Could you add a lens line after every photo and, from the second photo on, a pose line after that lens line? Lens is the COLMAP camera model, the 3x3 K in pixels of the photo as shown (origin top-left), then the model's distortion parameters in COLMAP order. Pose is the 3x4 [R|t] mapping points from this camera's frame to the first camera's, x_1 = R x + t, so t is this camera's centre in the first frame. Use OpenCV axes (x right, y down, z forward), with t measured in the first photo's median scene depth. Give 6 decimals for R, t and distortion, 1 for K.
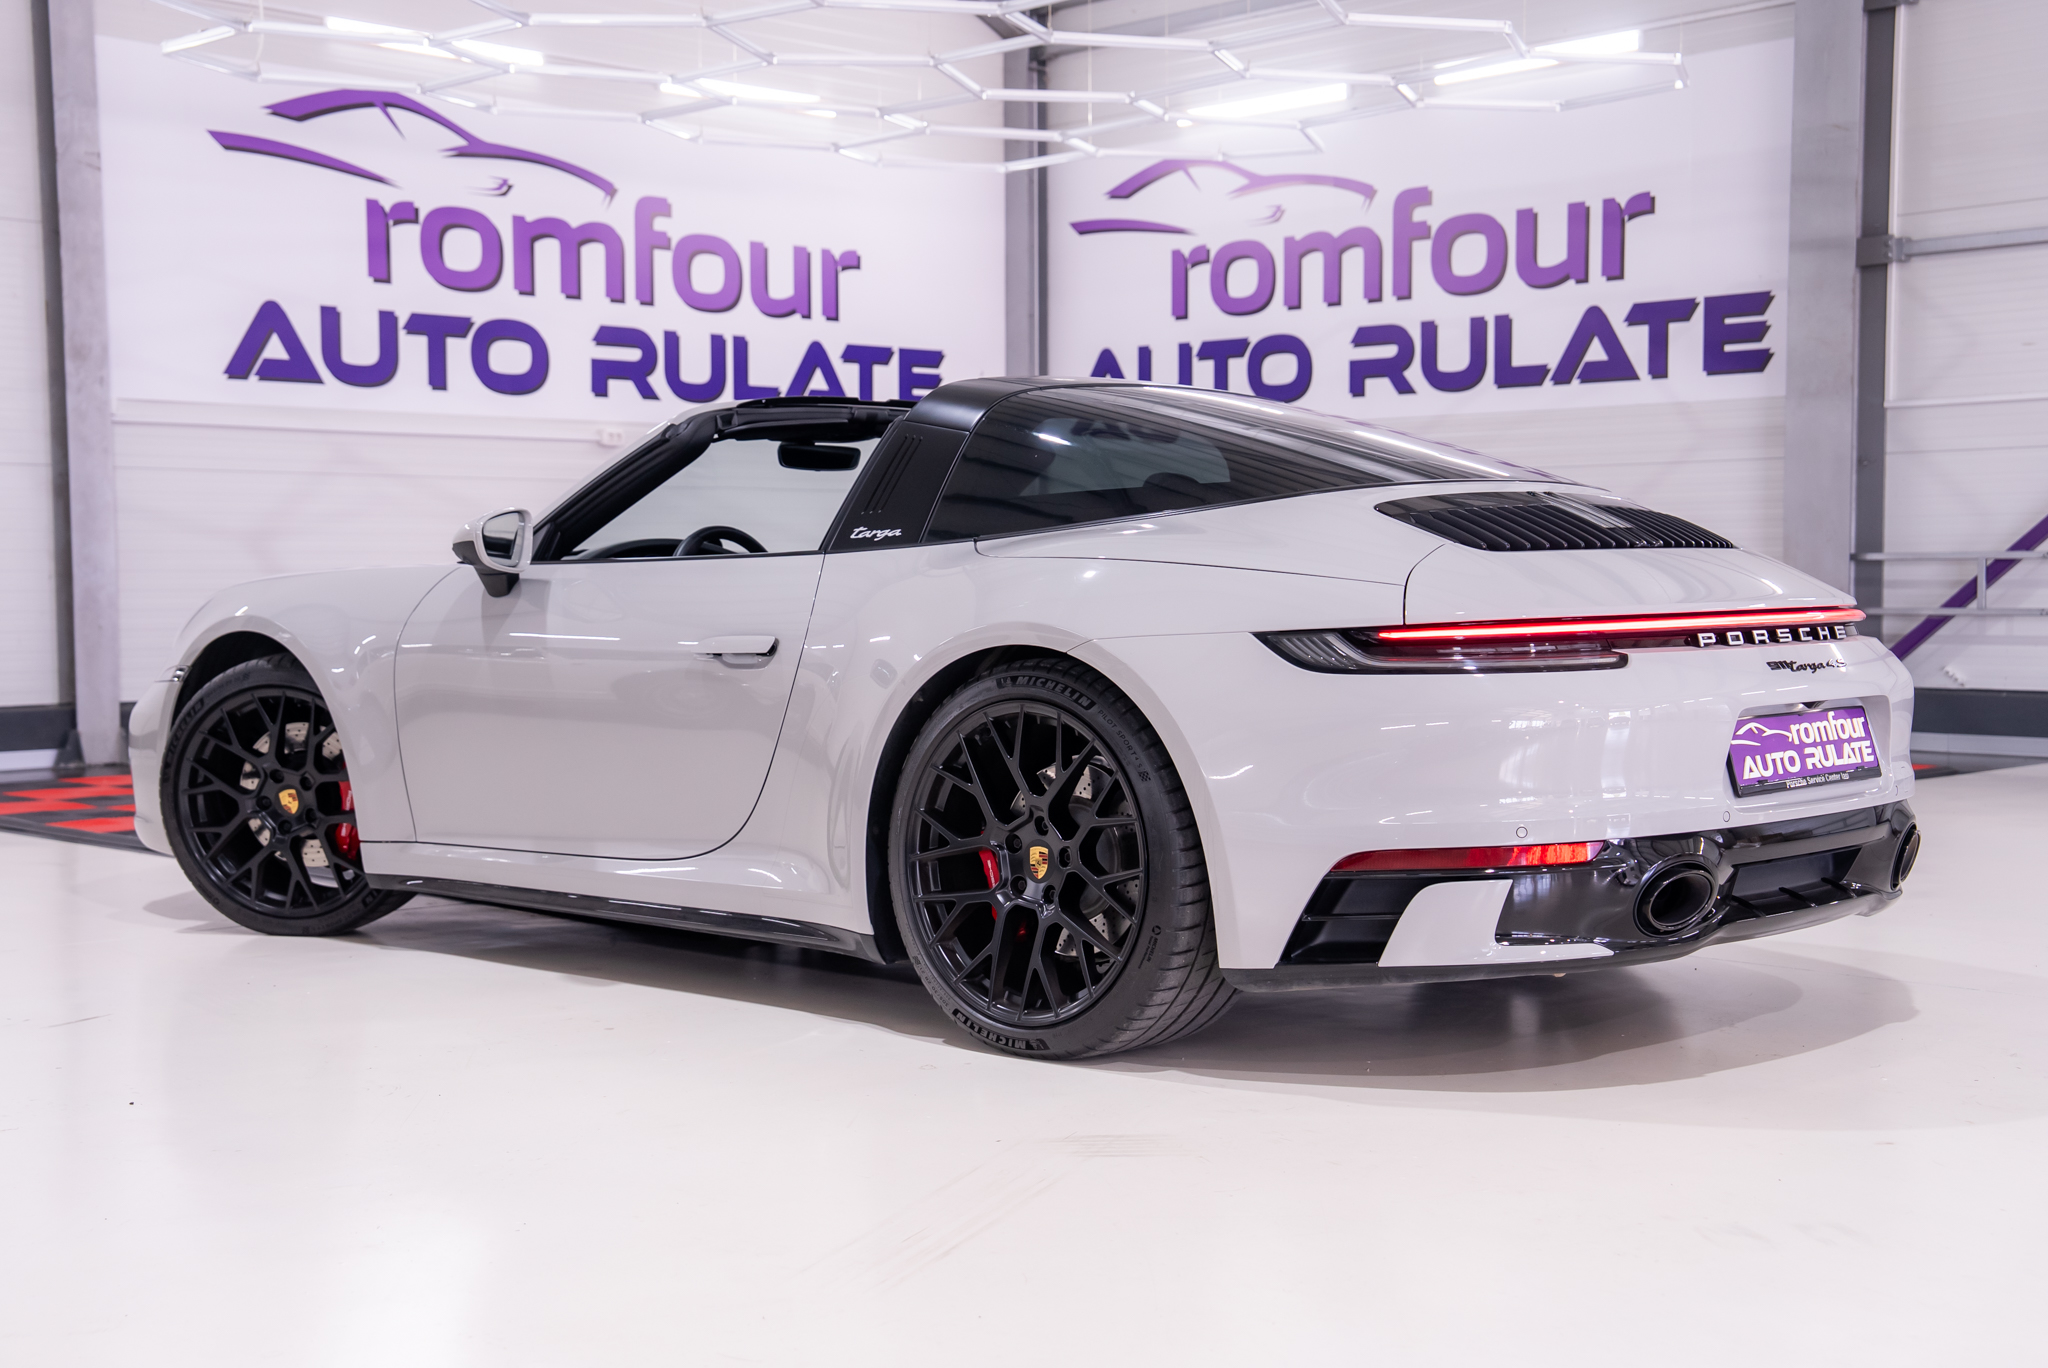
lens RADIAL K [[2762.3, 0, 1018.1], [0, 2762.3, 695.6], [0, 0, 1]] dist [0.111712, 0.075626]
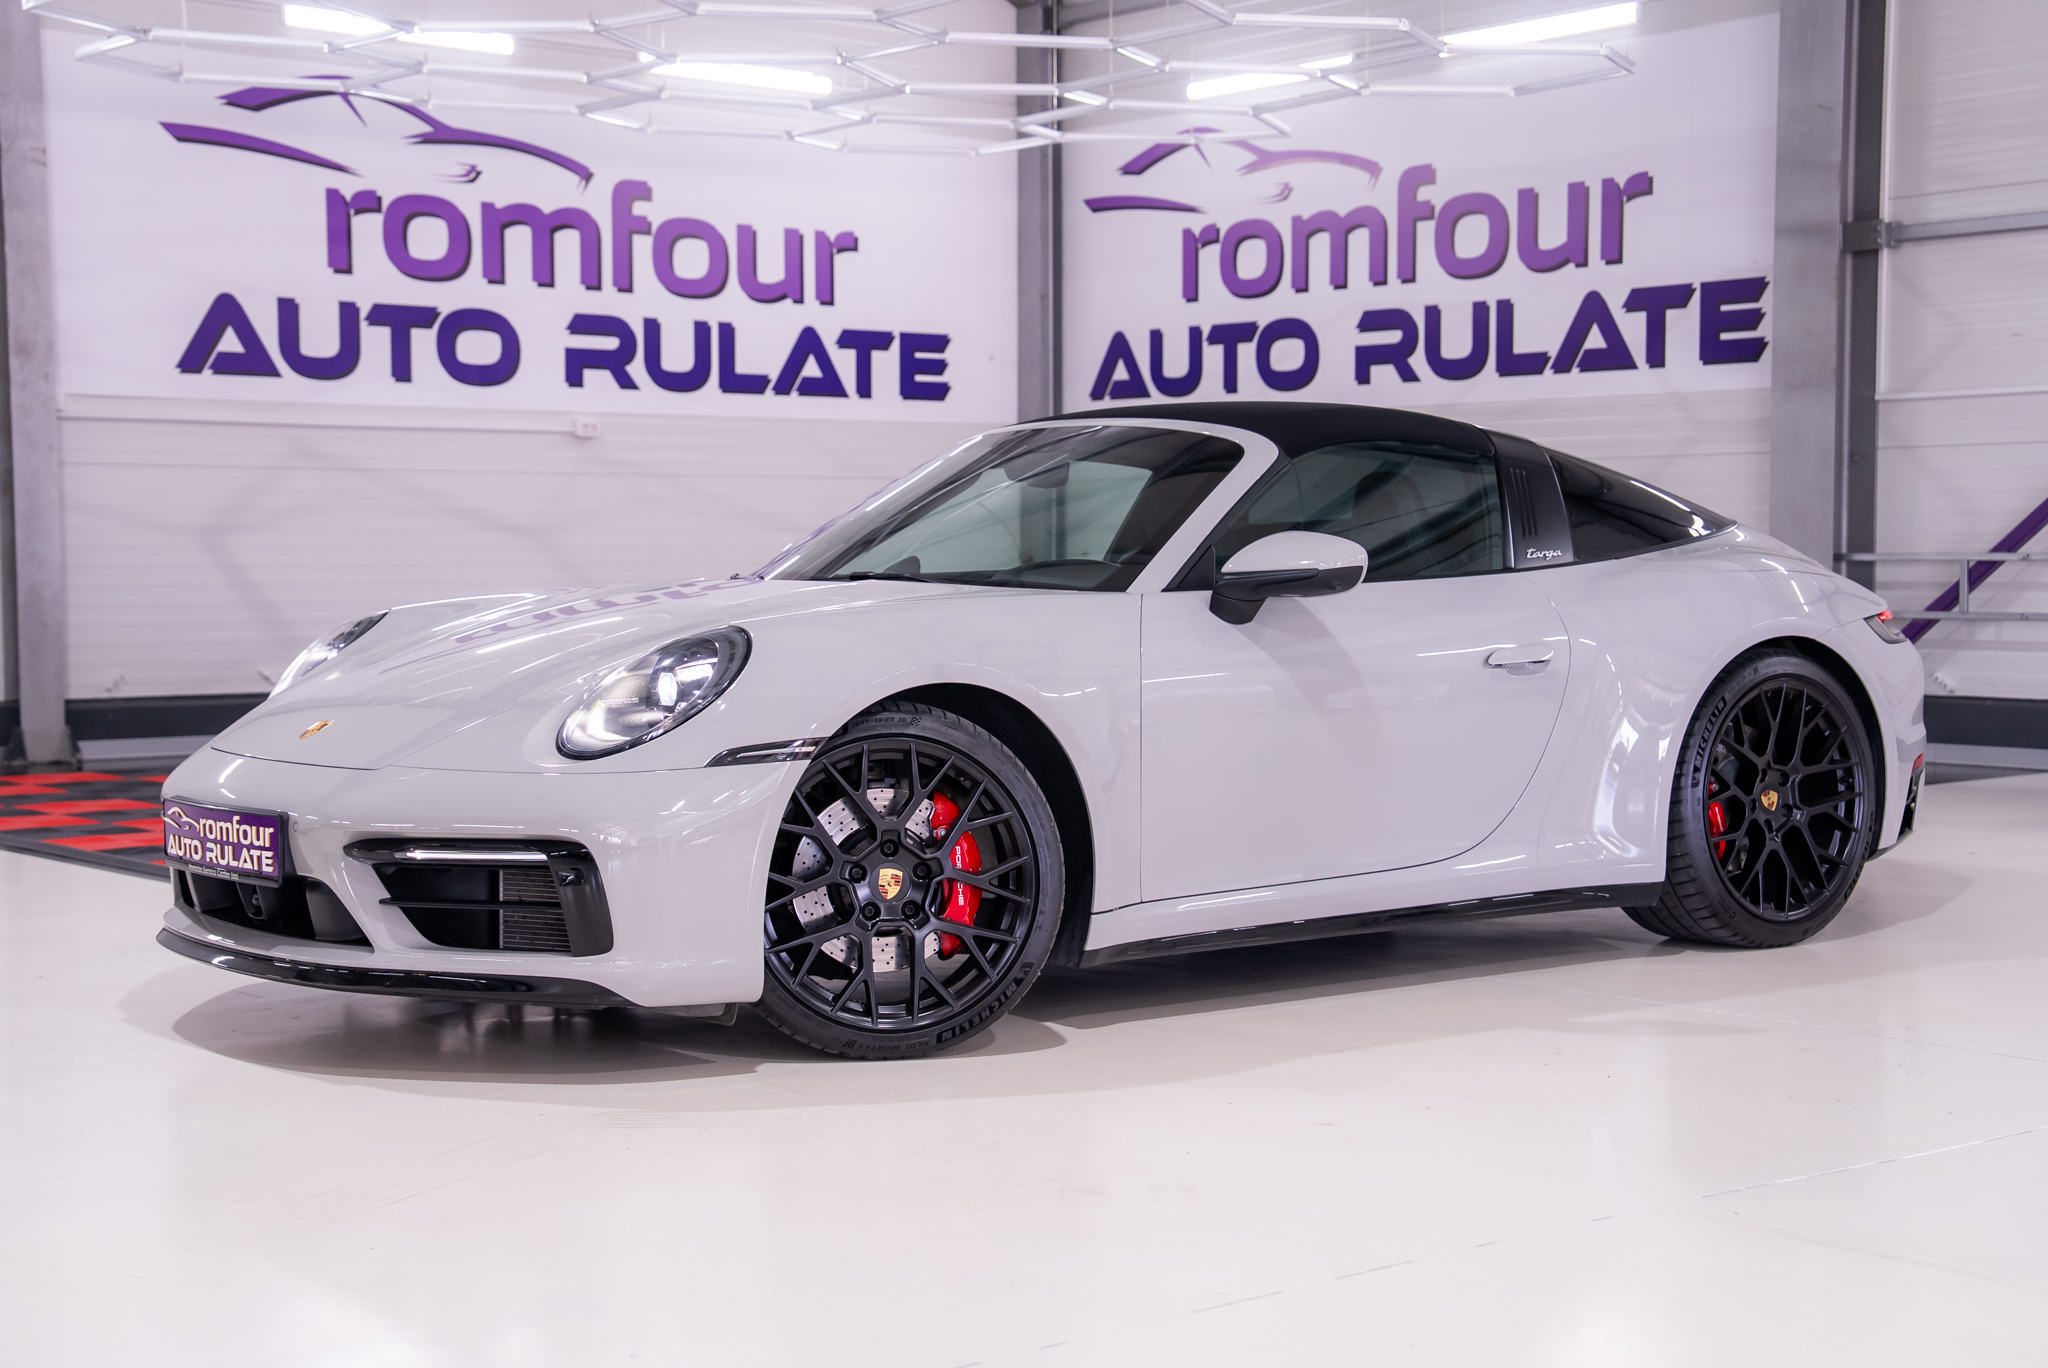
lens RADIAL K [[3095.0, 0, 1024.0], [0, 3095.0, 684.0], [0, 0, 1]] dist [0.156944, 0.093598]
pose [[0.997186, 0.004762, -0.074817, 0.092789], [-0.004726, 0.999989, 0.000665, -0.005184], [0.074819, -0.000309, 0.997197, -0.080211]]
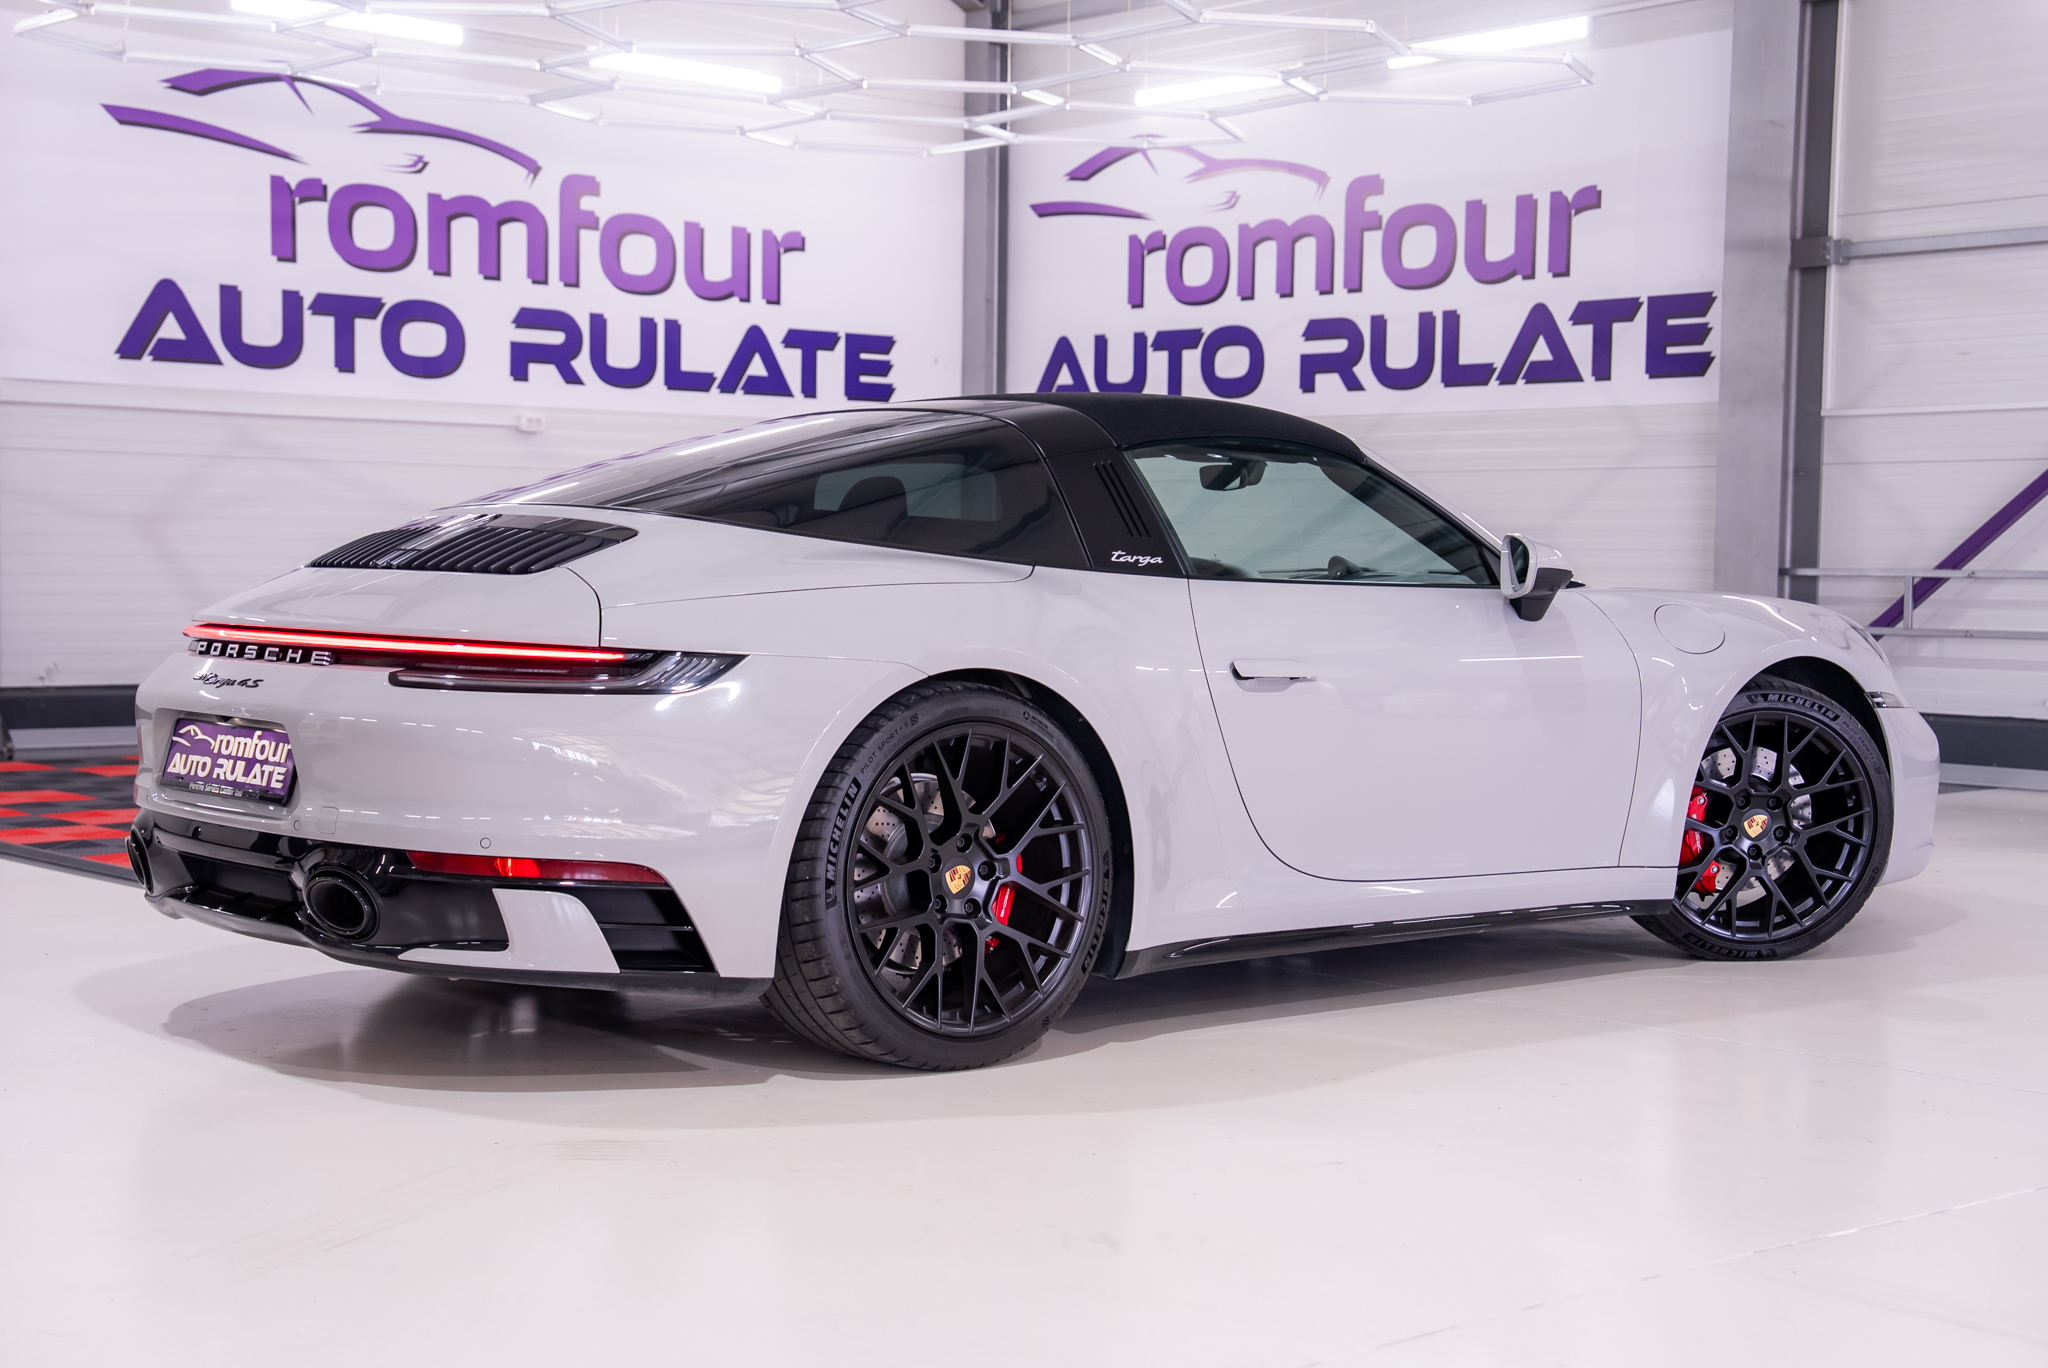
lens RADIAL K [[2981.2, 0, 1024.0], [0, 2981.2, 684.0], [0, 0, 1]] dist [0.136160, 0.120089]
pose [[0.998737, 0.019475, -0.046308, 0.079601], [-0.019493, 0.999810, 0.000062, -0.005509], [0.046300, 0.000840, 0.998927, -0.040627]]
